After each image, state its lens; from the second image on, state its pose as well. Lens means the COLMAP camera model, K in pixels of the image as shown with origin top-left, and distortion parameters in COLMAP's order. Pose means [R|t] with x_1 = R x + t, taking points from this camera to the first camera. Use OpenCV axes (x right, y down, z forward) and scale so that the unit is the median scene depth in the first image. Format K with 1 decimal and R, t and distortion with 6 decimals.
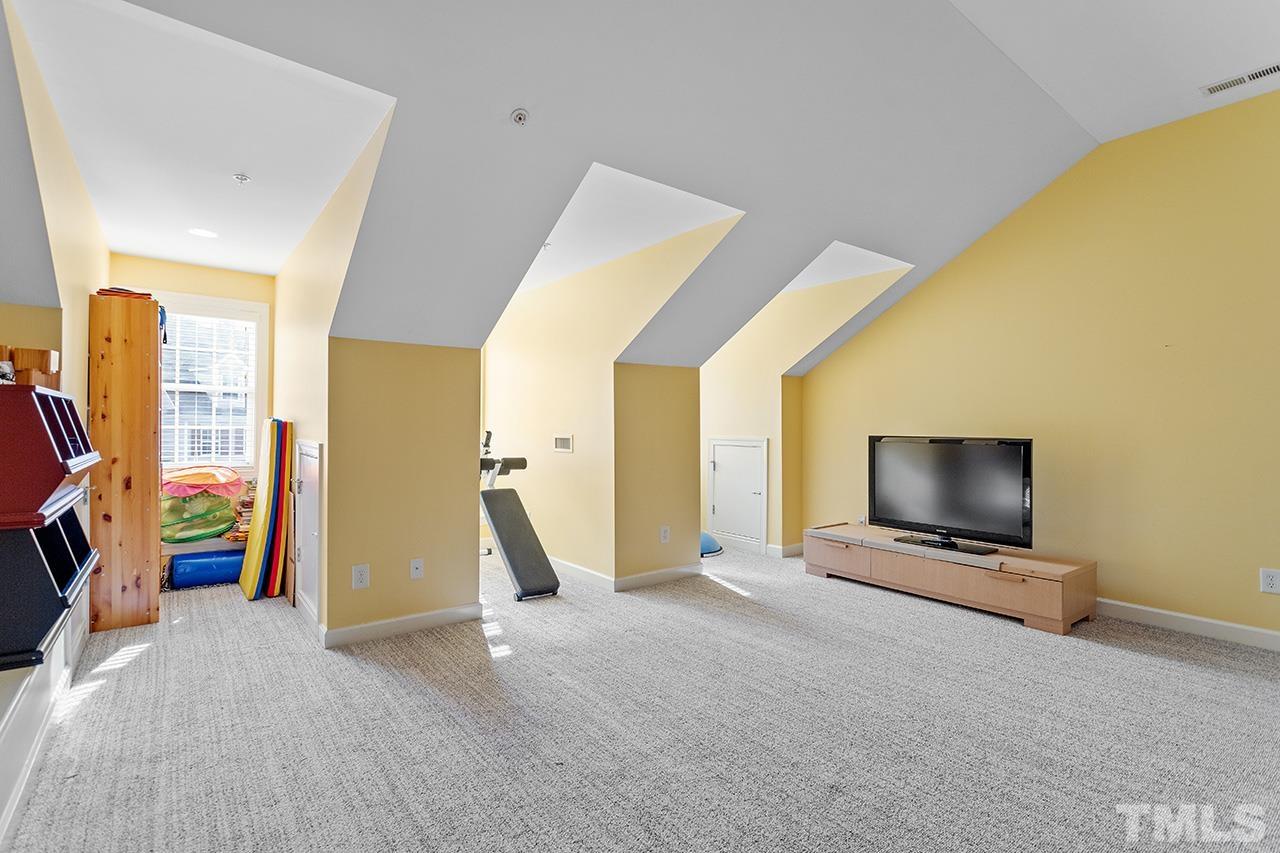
lens RADIAL K [[615.1, 0, 641.8], [0, 615.1, 424.0], [0, 0, 1]] dist [0.003494, 0.001613]
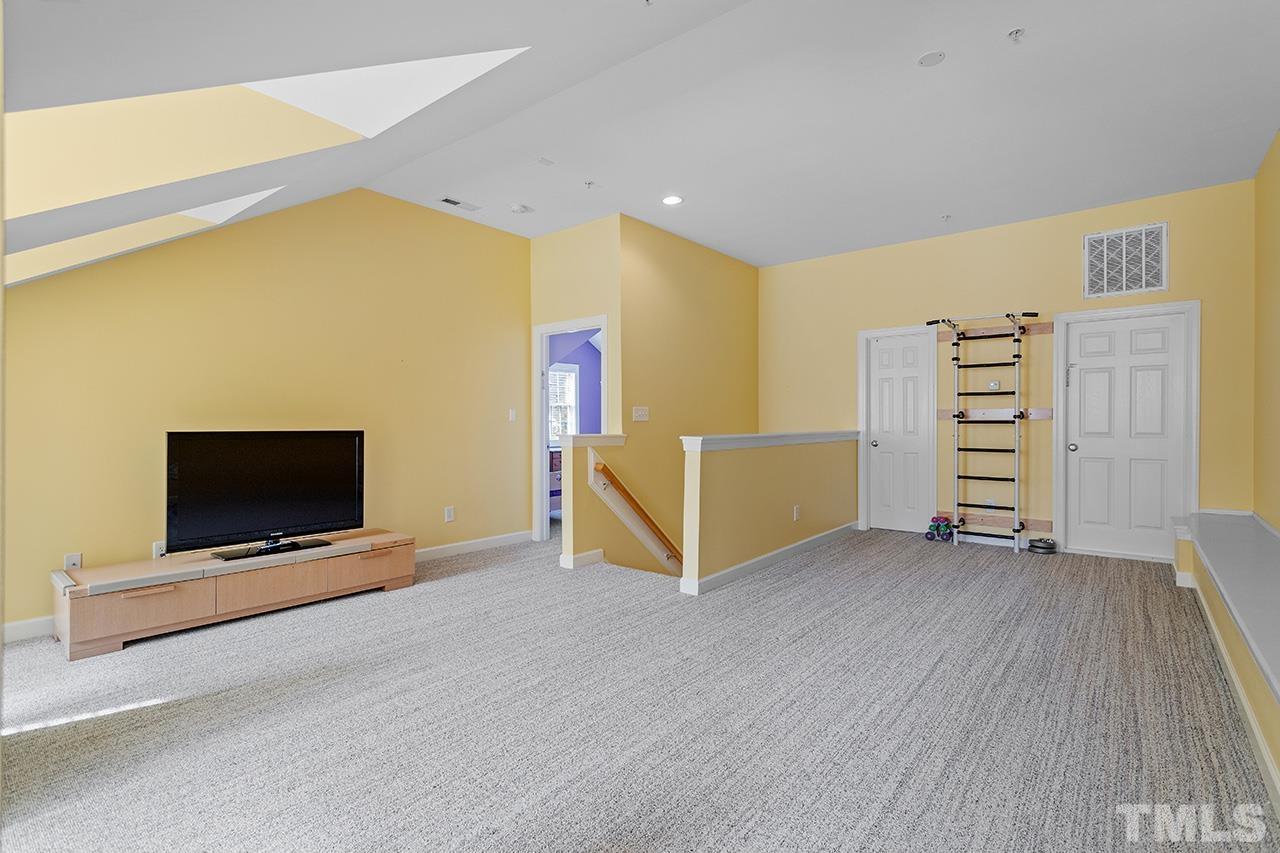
lens RADIAL K [[615.1, 0, 641.5], [0, 615.1, 424.3], [0, 0, 1]] dist [0.003494, 0.001613]
pose [[-0.237938, -0.010535, 0.971223, -0.577696], [-0.004364, 0.999943, 0.009778, -0.000499], [-0.971271, -0.001911, -0.237970, 0.756170]]
